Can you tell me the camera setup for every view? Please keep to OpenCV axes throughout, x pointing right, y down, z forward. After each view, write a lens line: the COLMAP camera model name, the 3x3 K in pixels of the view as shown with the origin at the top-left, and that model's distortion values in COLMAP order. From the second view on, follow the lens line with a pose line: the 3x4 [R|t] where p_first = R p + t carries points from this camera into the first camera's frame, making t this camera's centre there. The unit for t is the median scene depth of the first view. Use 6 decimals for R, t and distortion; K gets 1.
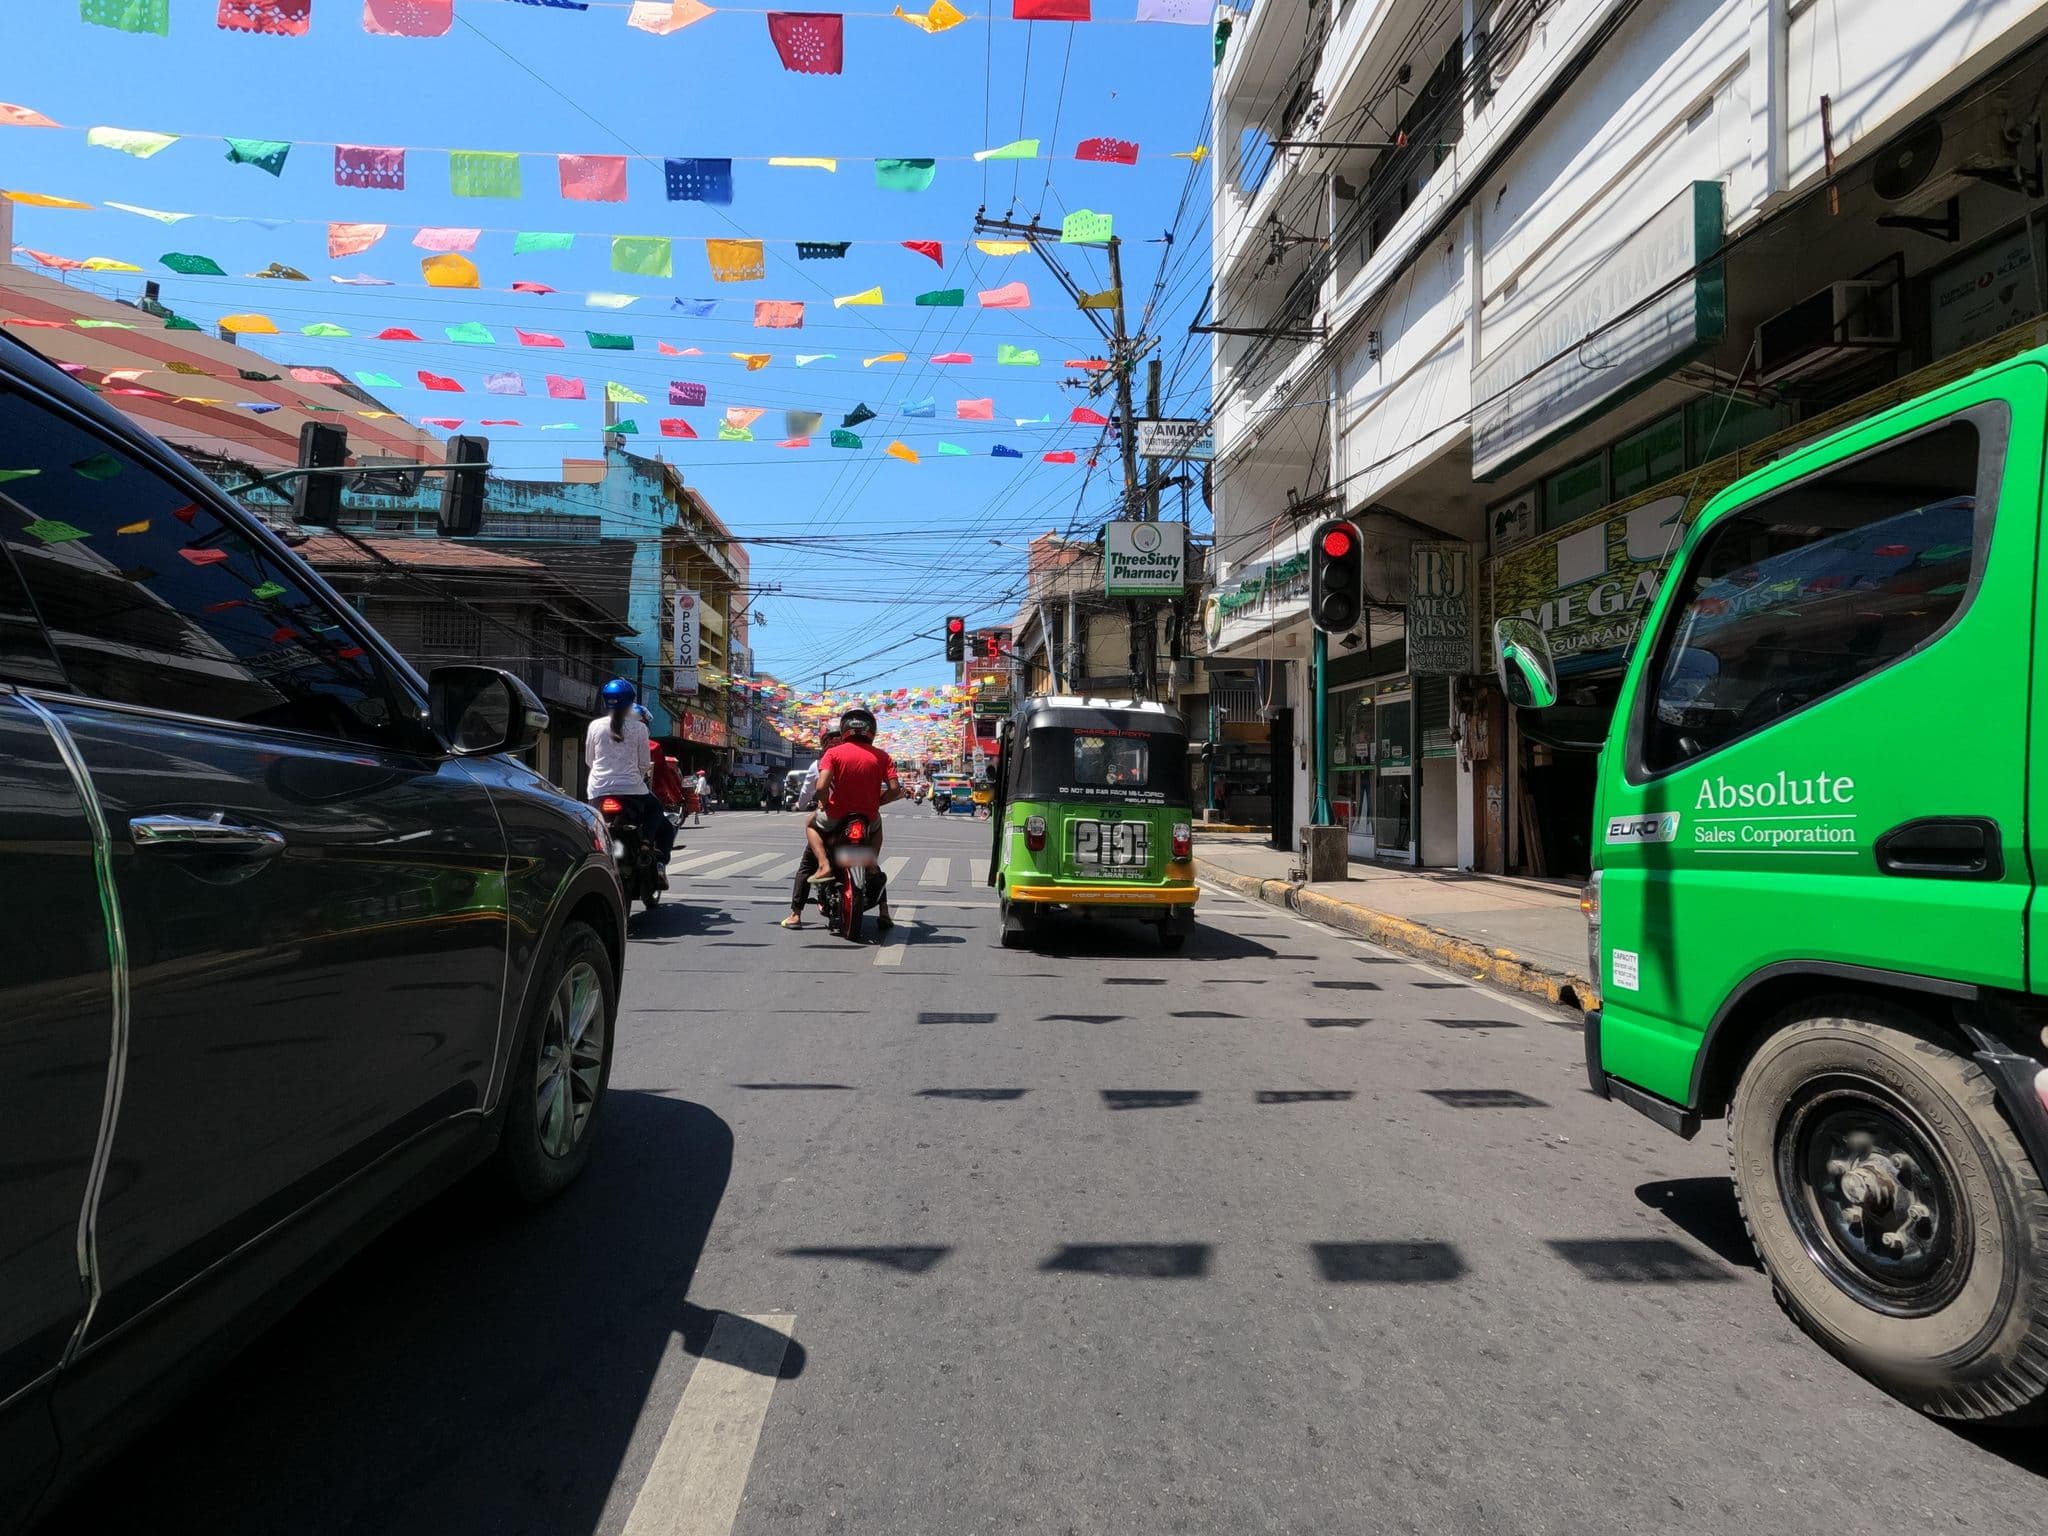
lens RADIAL K [[980.7, 0, 1024.0], [0, 980.7, 768.0], [0, 0, 1]] dist [-0.002132, 0.000585]
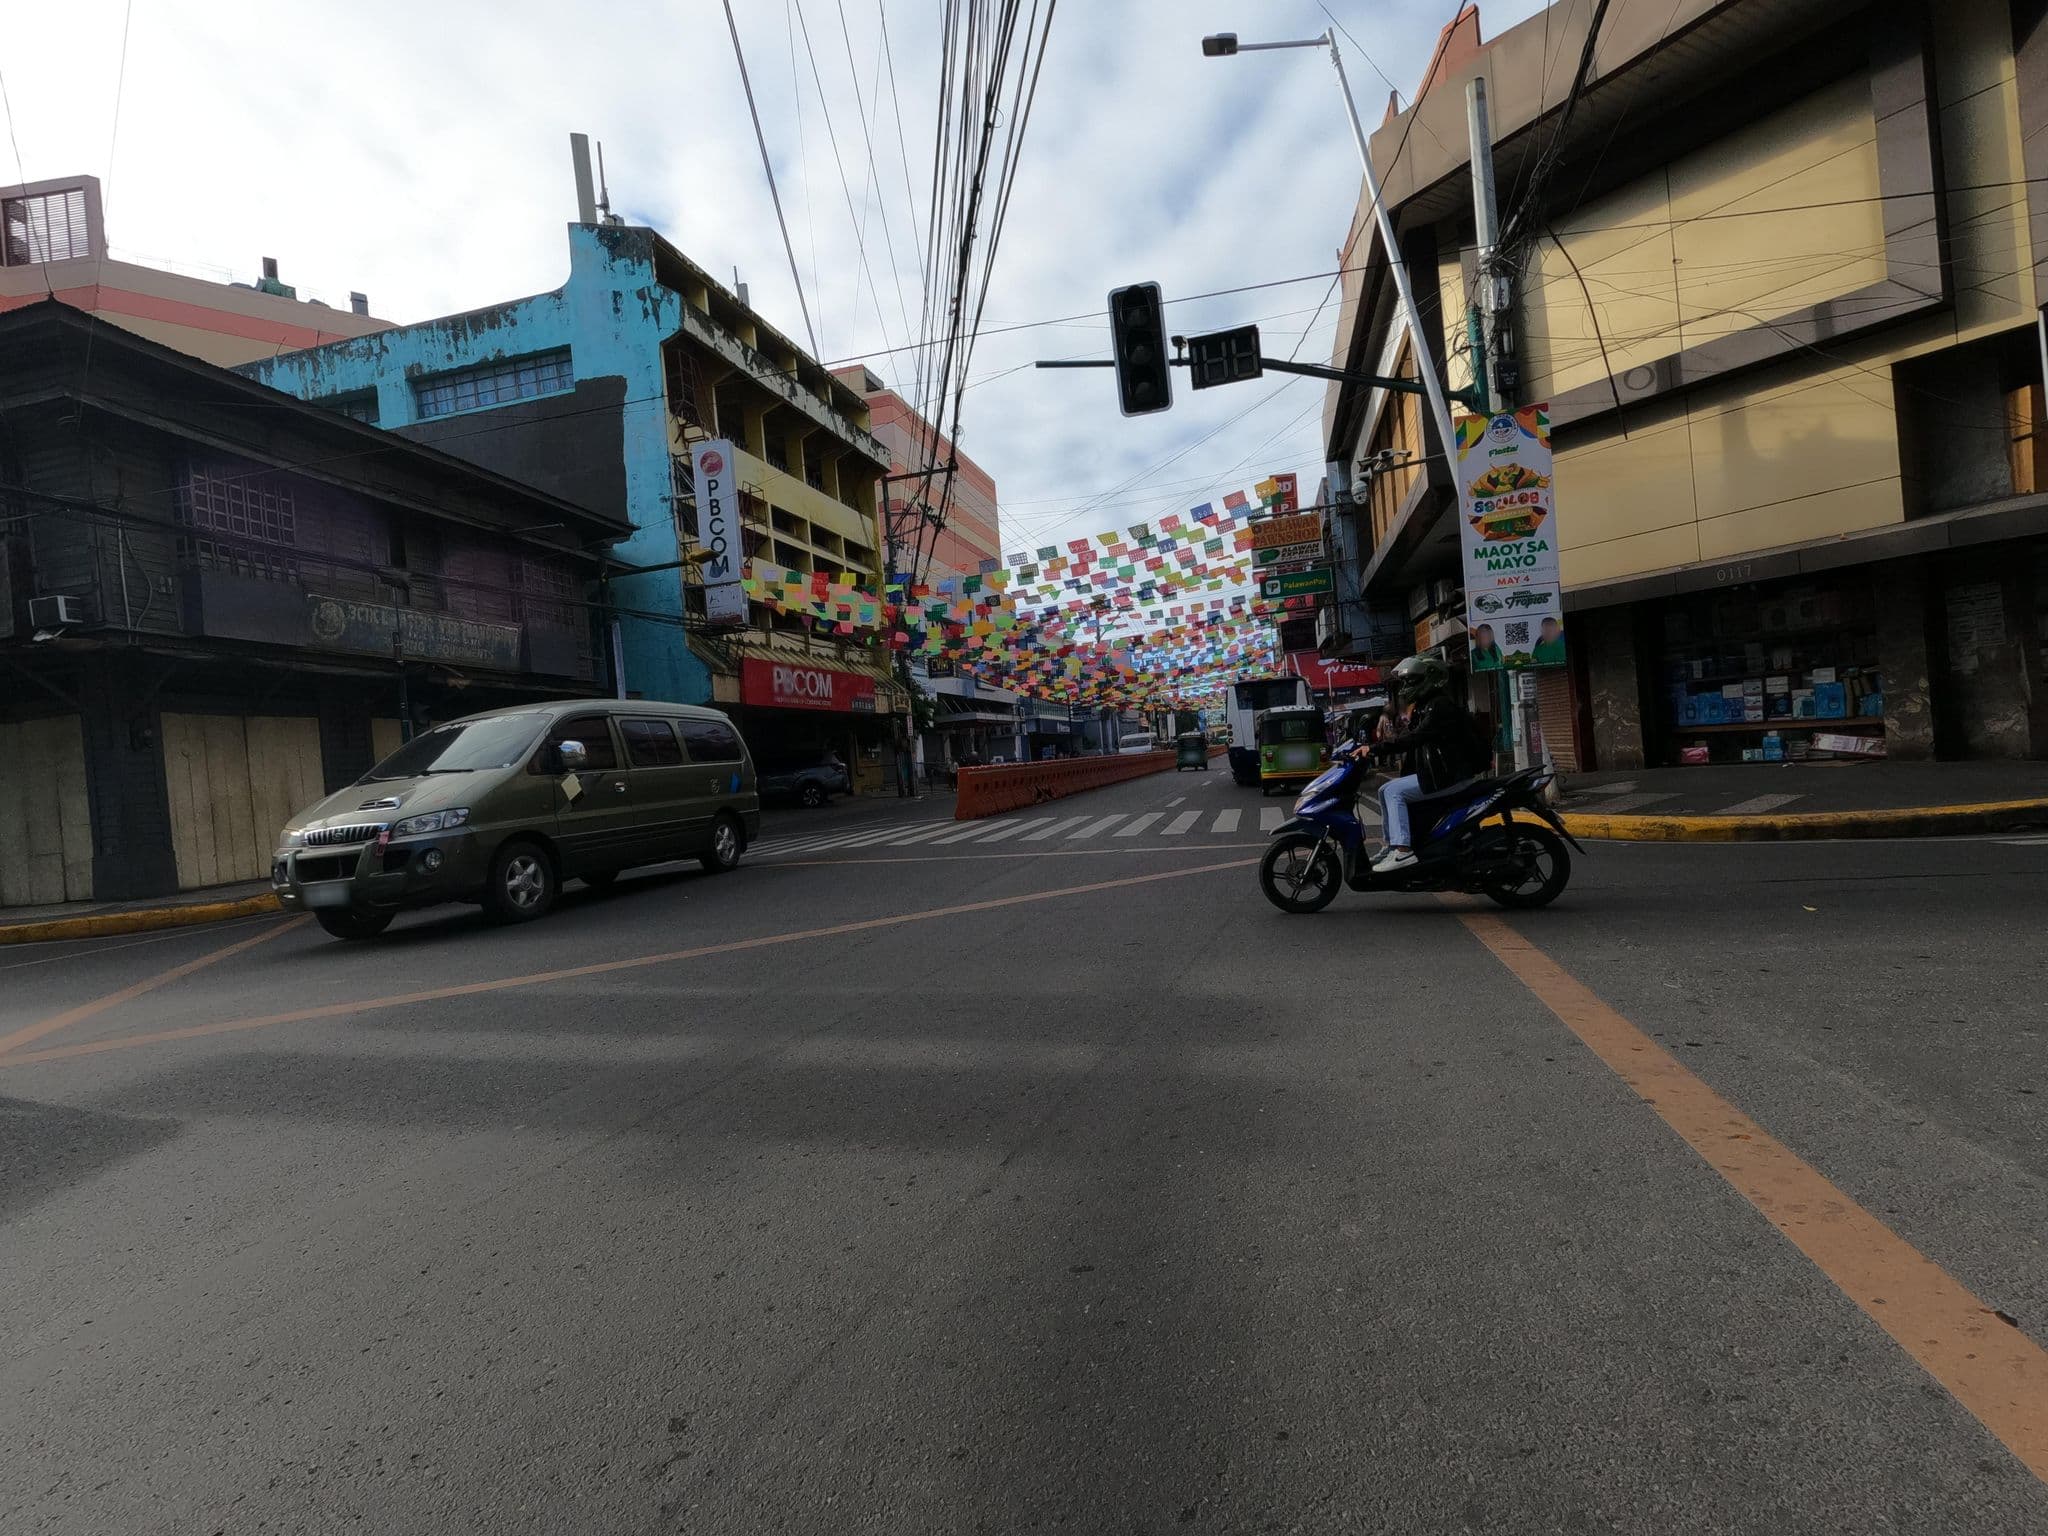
lens RADIAL K [[980.7, 0, 1024.0], [0, 980.7, 768.0], [0, 0, 1]] dist [-0.002132, 0.000585]
pose [[0.936165, -0.090784, -0.339637, 0.000575], [0.104980, 0.994194, 0.023618, 0.011464], [0.335520, -0.057766, 0.940260, 0.520863]]
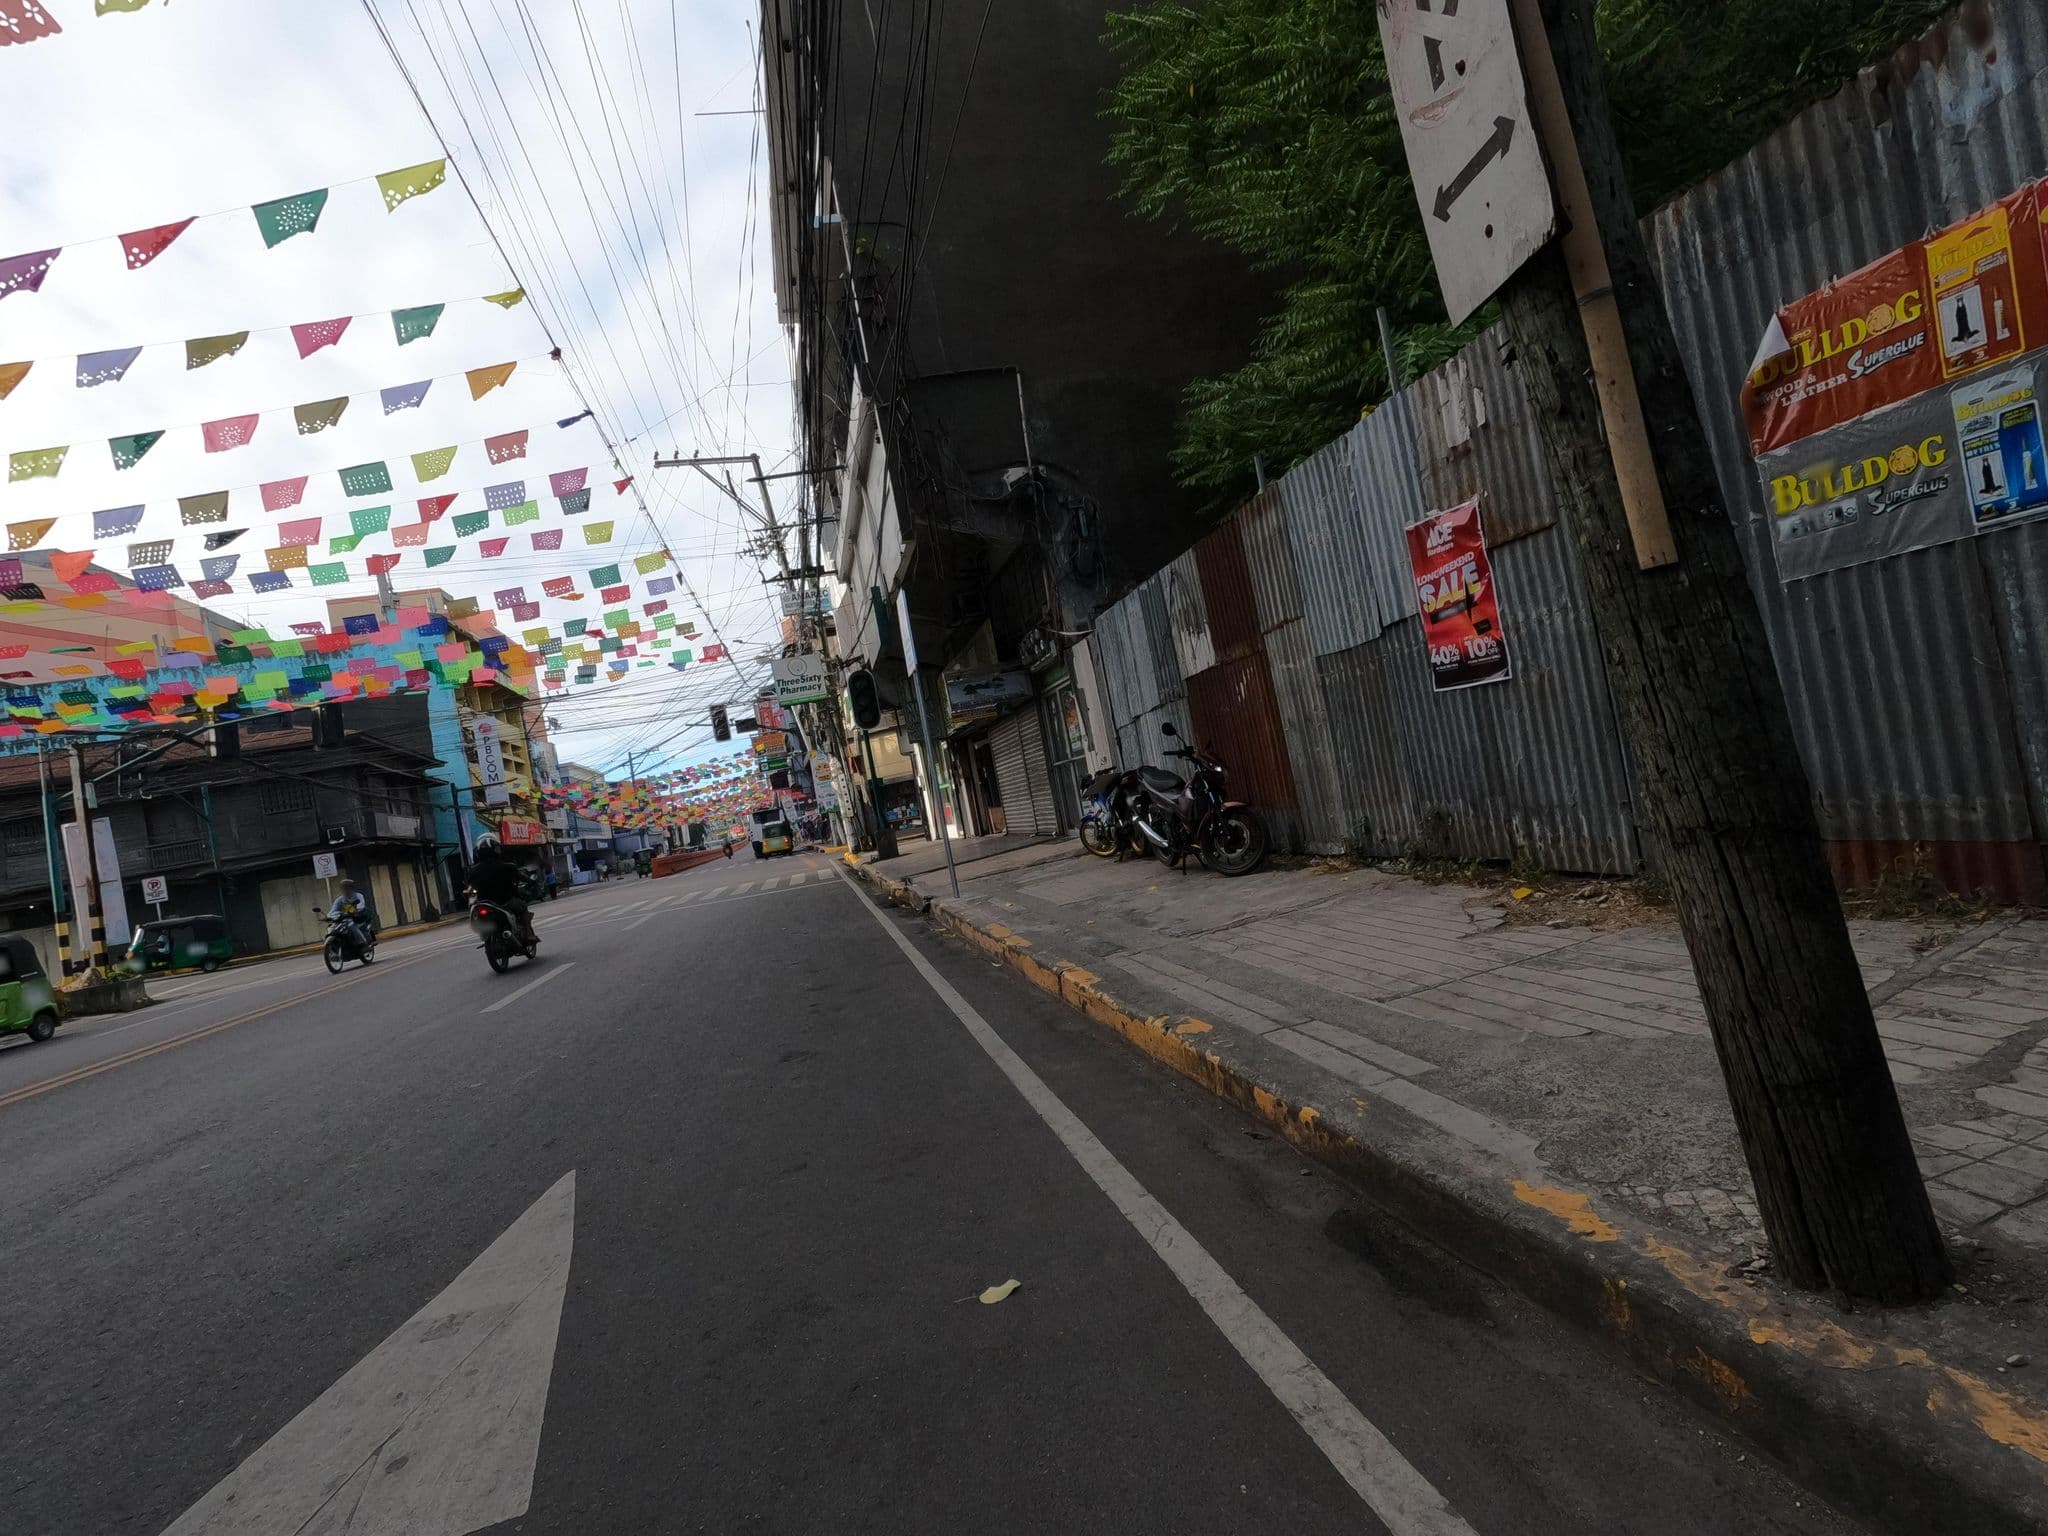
lens RADIAL K [[980.7, 0, 1024.0], [0, 980.7, 768.0], [0, 0, 1]] dist [-0.002132, 0.000585]
pose [[0.968689, -0.187717, 0.162493, 0.074920], [0.190277, 0.981730, -0.000194, -0.001741], [-0.159487, 0.031107, 0.986710, -0.239367]]
